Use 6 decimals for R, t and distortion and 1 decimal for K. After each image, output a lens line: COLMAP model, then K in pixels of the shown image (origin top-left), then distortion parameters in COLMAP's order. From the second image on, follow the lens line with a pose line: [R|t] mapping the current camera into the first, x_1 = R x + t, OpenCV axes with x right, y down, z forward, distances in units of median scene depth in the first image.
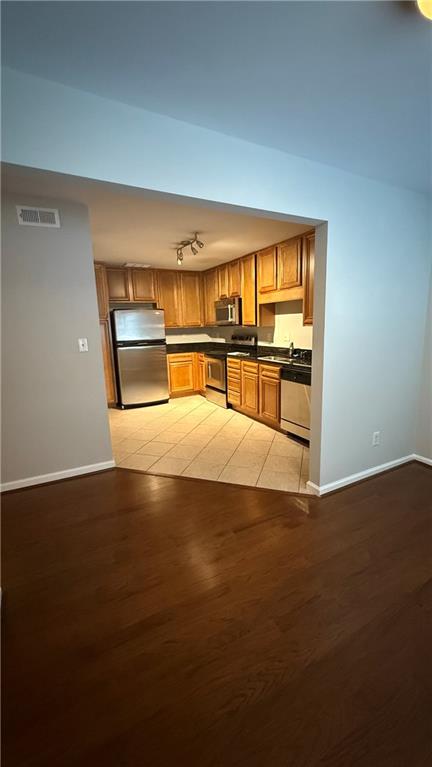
lens RADIAL K [[303.5, 0, 214.7], [0, 303.5, 383.6], [0, 0, 1]] dist [0.002607, 0.001047]
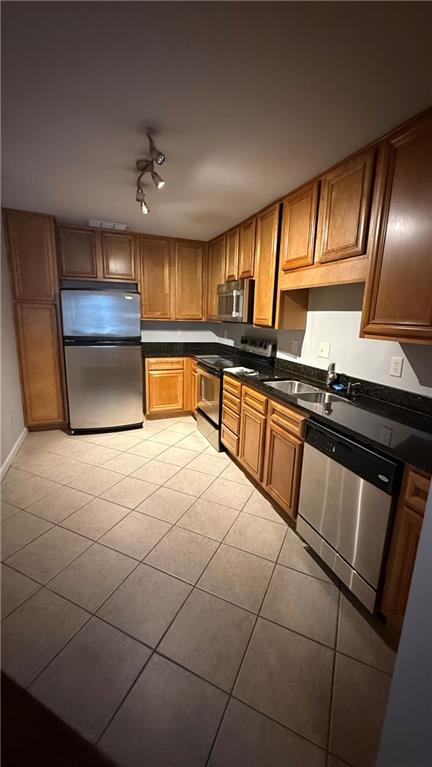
lens RADIAL K [[303.5, 0, 215.3], [0, 303.5, 382.1], [0, 0, 1]] dist [0.002607, 0.001047]
pose [[0.991758, 0.082045, -0.098415, 0.086323], [-0.079591, 0.996417, 0.028617, -0.086344], [0.100410, -0.020548, 0.994734, 0.371222]]
